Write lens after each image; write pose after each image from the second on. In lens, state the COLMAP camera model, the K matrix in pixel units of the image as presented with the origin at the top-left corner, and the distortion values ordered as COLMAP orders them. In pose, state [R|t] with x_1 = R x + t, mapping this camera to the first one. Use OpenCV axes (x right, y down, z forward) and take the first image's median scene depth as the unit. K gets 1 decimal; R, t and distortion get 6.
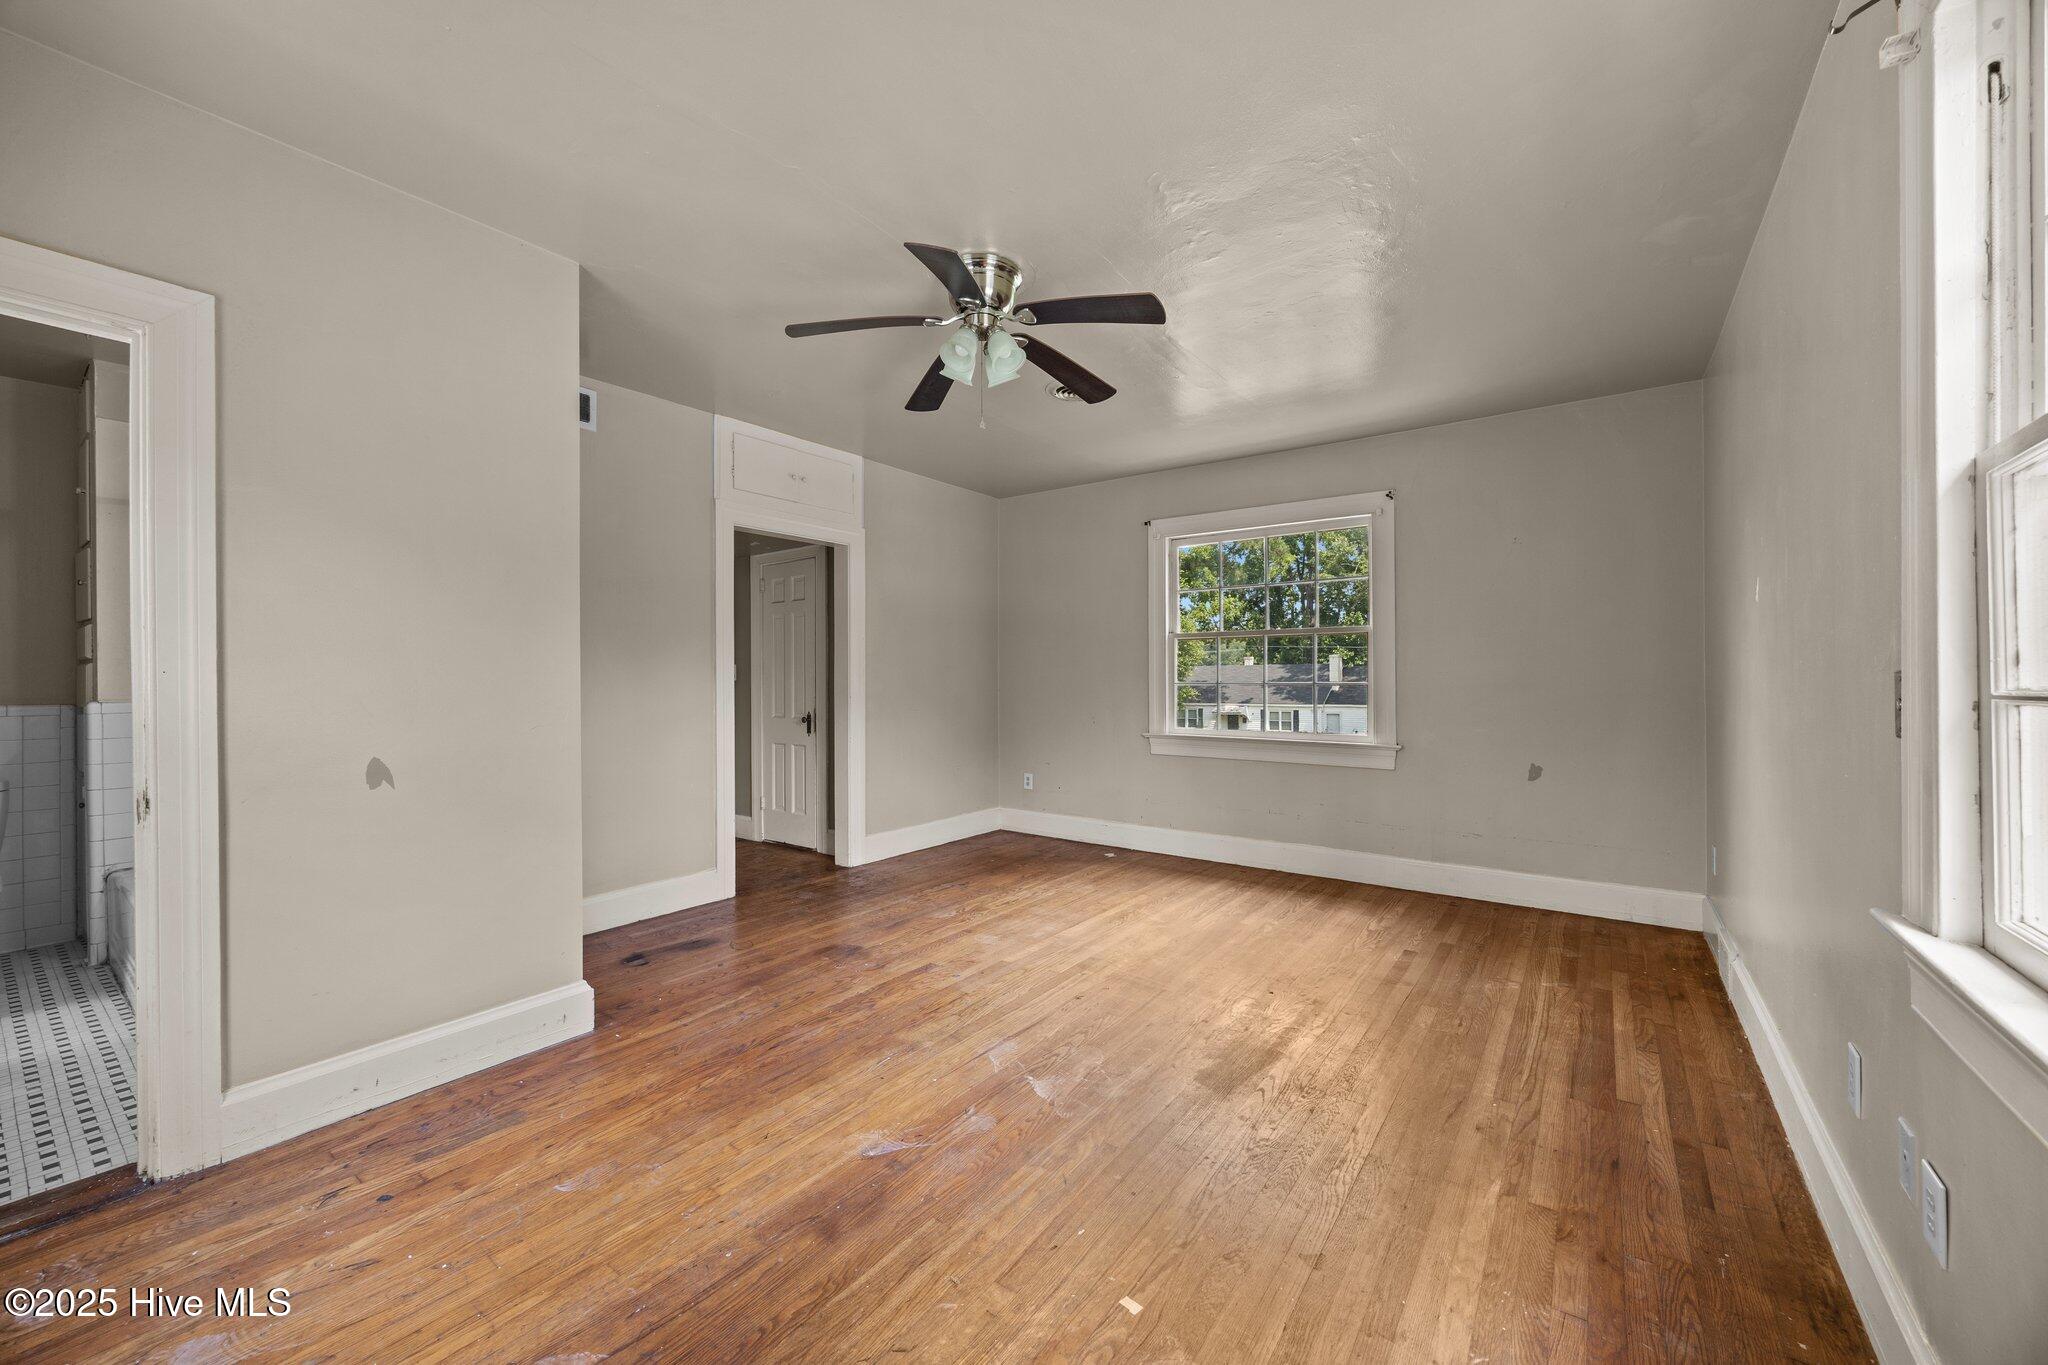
lens RADIAL K [[782.7, 0, 1028.8], [0, 782.7, 686.7], [0, 0, 1]] dist [-0.001080, 0.000072]
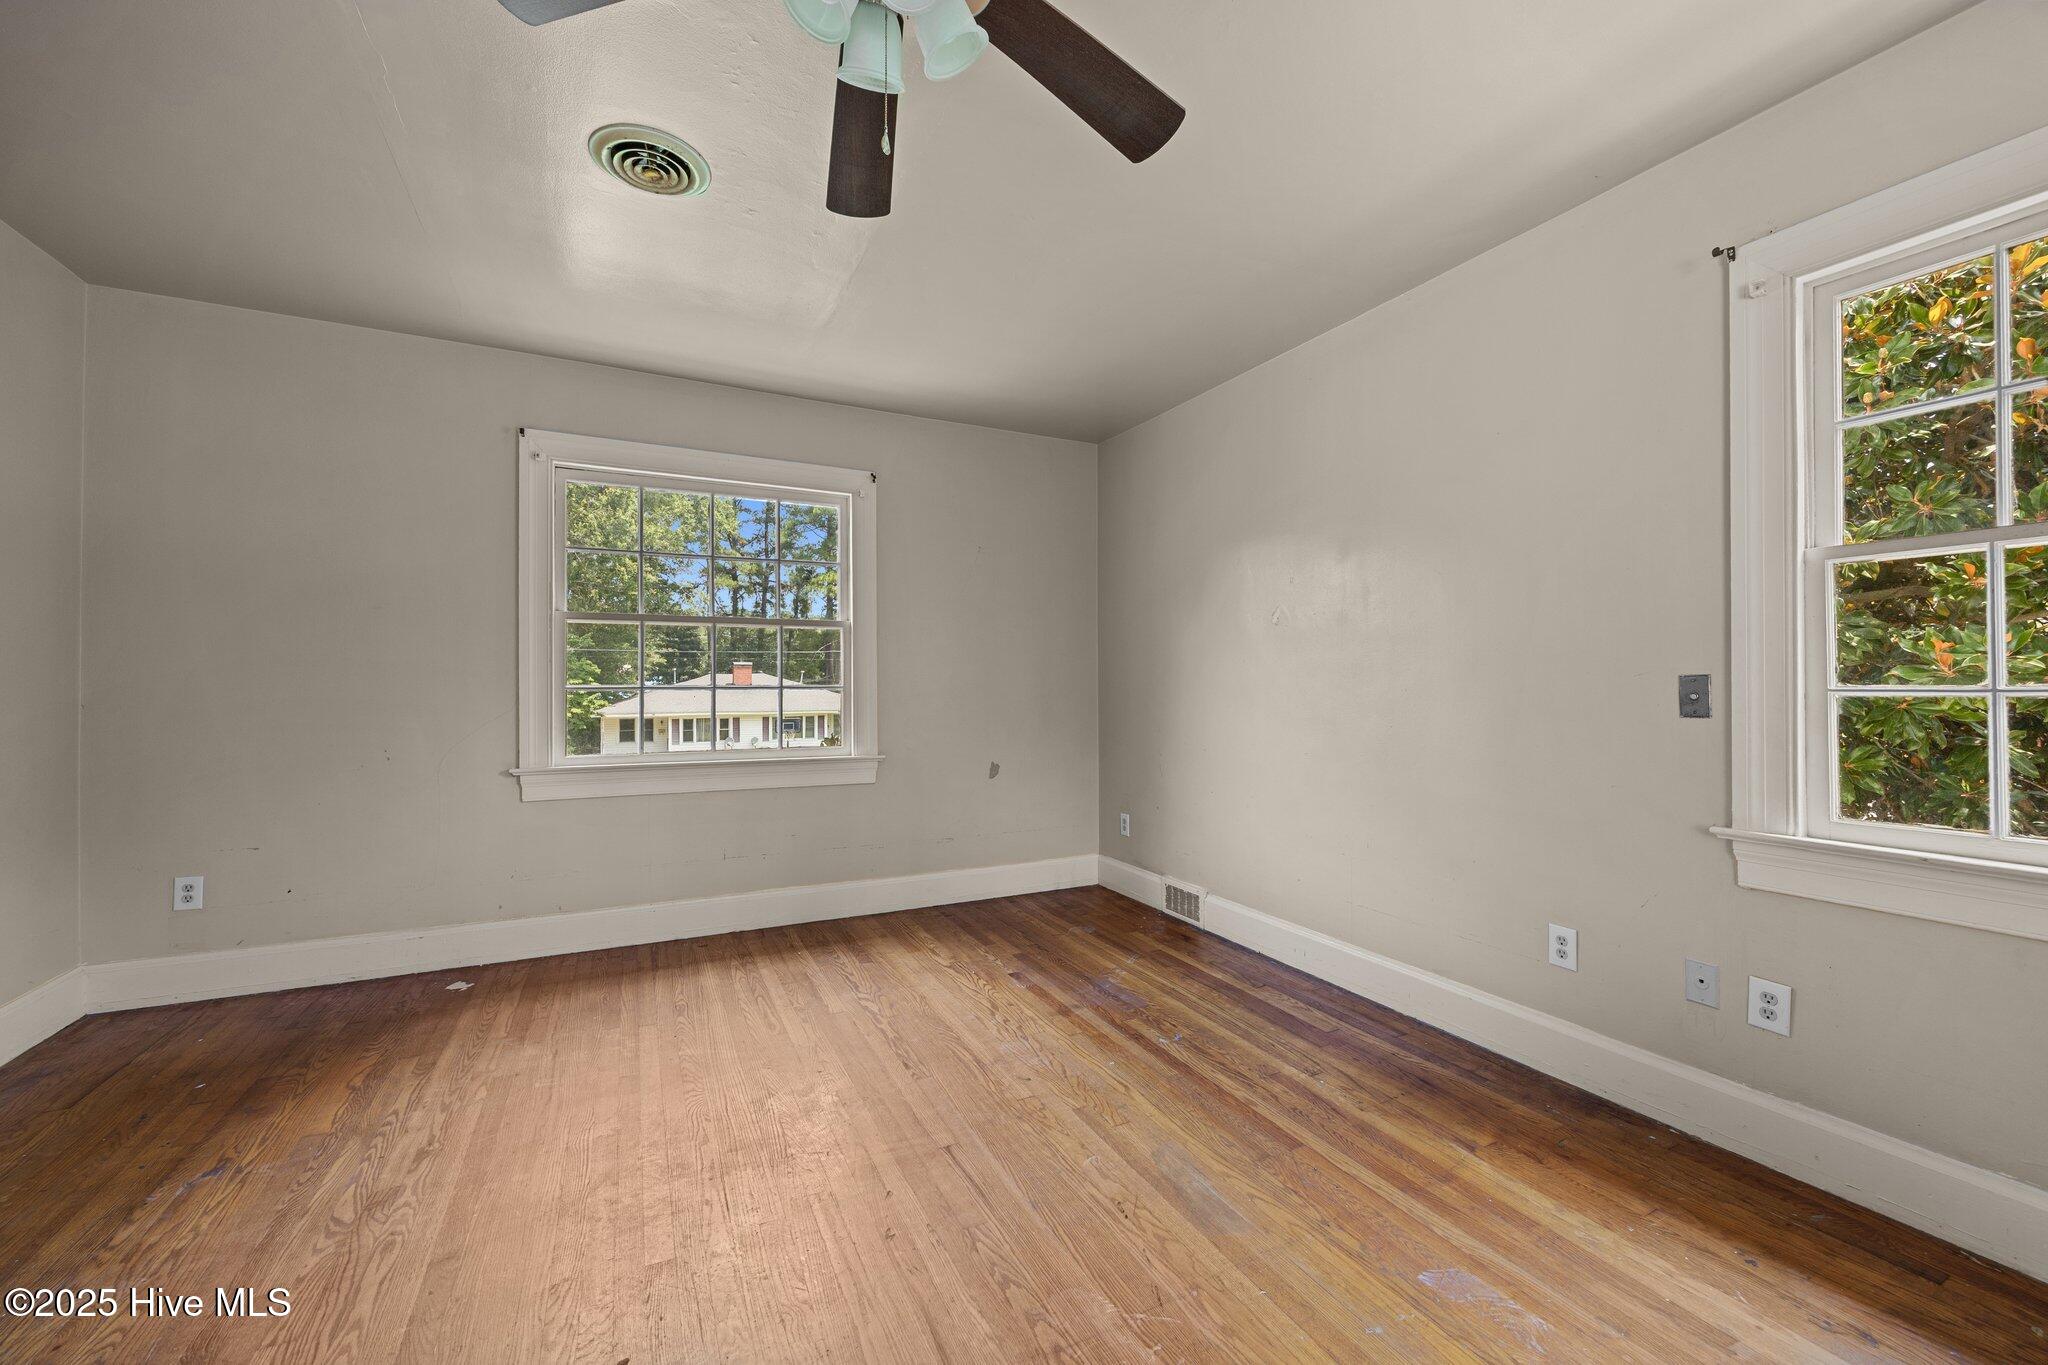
lens RADIAL K [[795.5, 0, 1037.5], [0, 795.5, 679.8], [0, 0, 1]] dist [-0.001177, 0.000003]
pose [[0.454524, 0.006354, 0.890712, -0.357682], [0.008060, 0.999904, -0.011246, -0.000686], [-0.890698, 0.012290, 0.454430, 0.560187]]
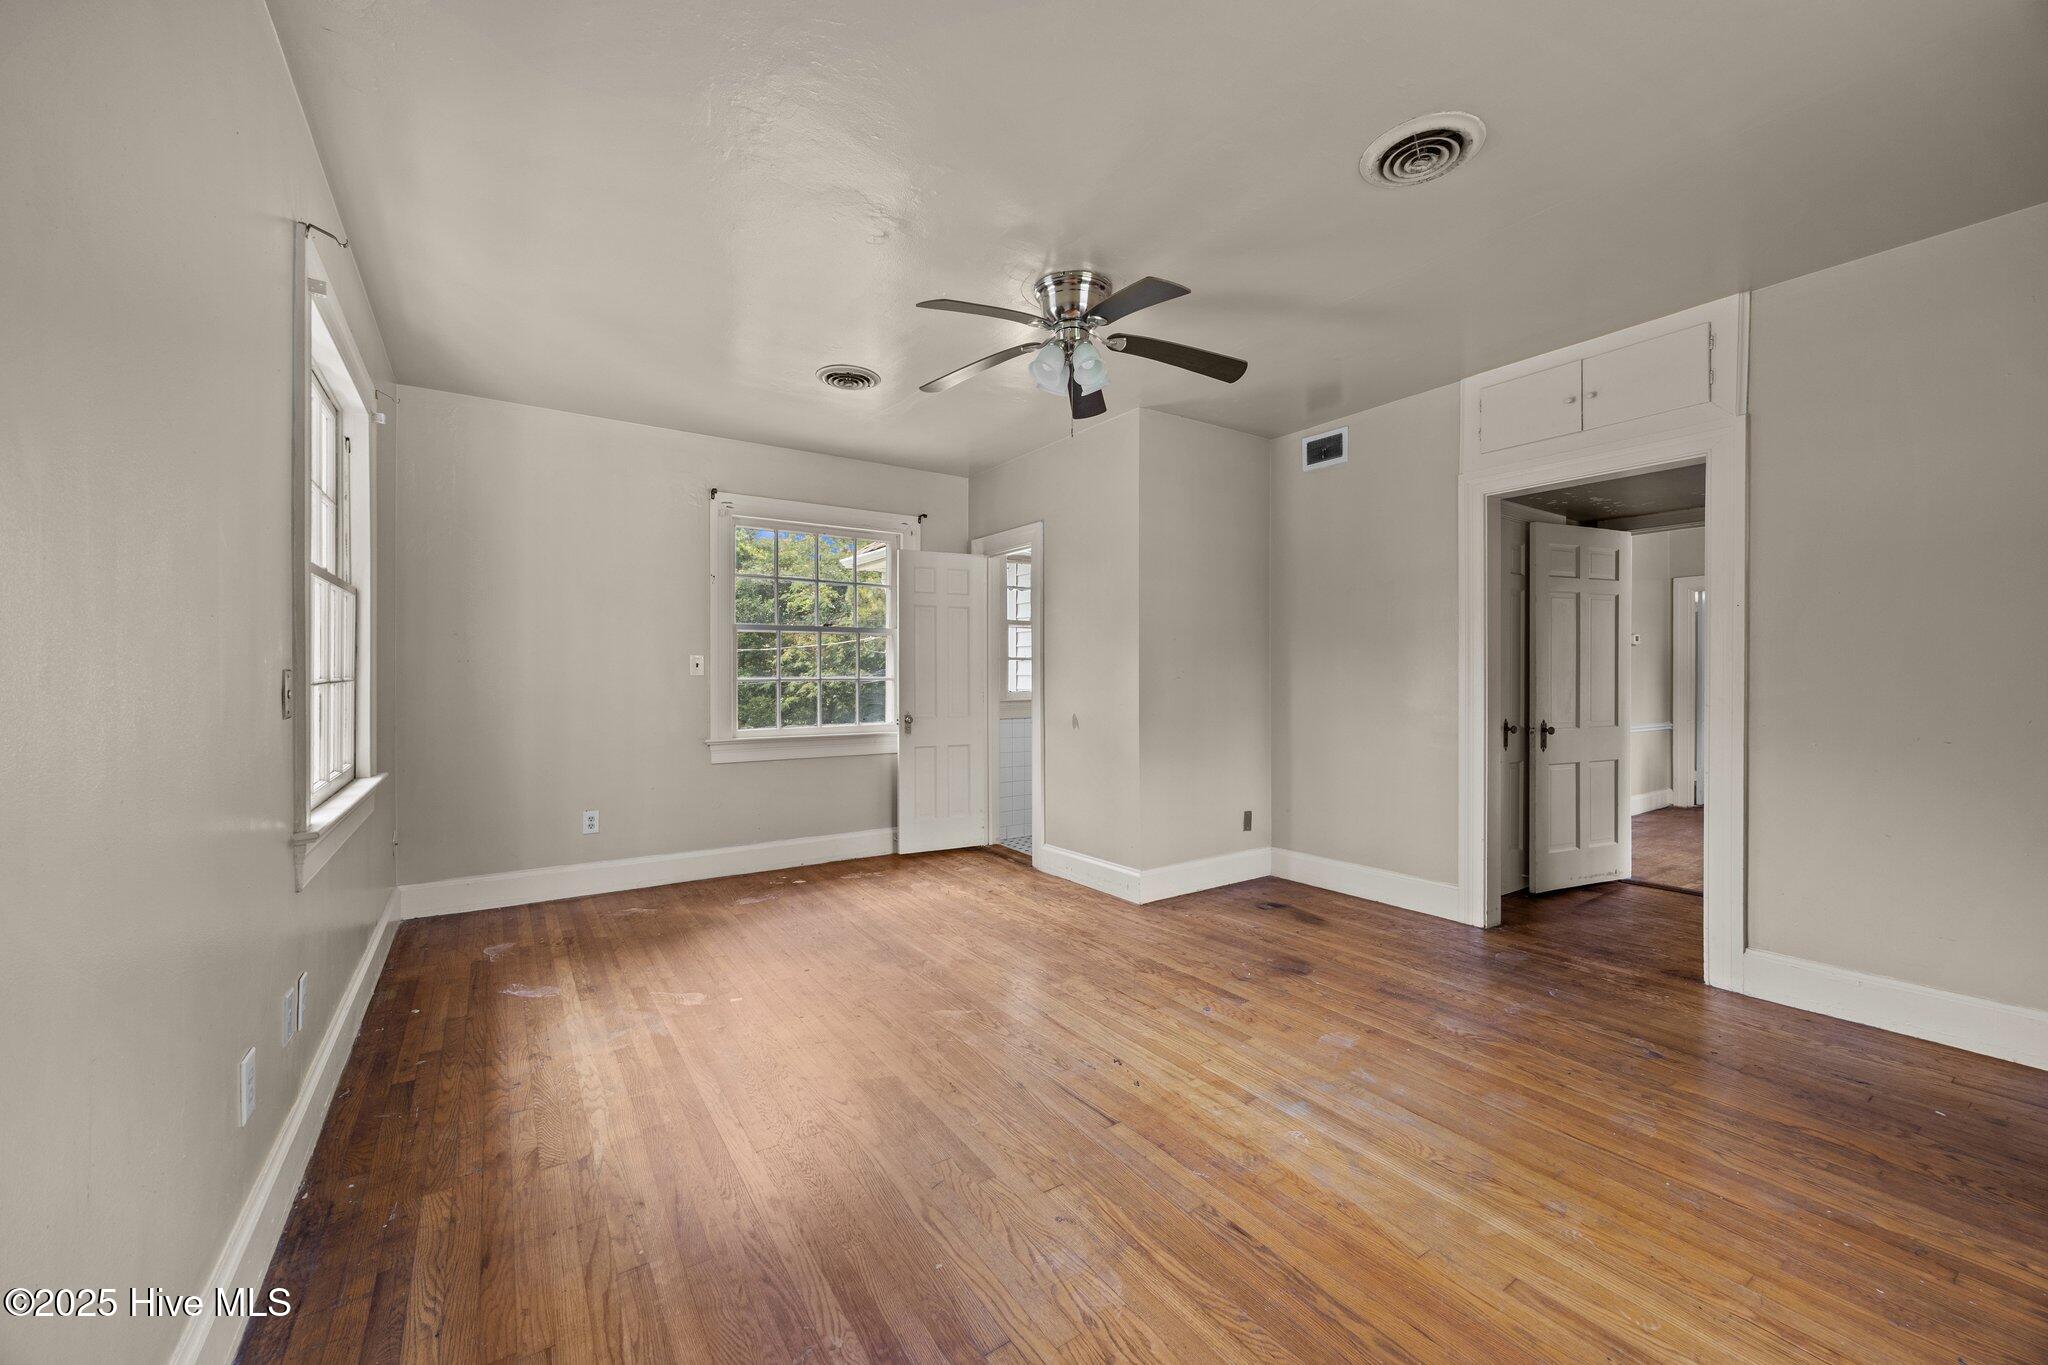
lens RADIAL K [[795.5, 0, 1037.5], [0, 795.5, 679.8], [0, 0, 1]] dist [-0.001177, 0.000003]
pose [[-0.337337, 0.004521, -0.941373, 0.776489], [-0.006366, 0.999955, 0.007083, -0.009583], [0.941363, 0.008382, -0.337292, 1.058841]]
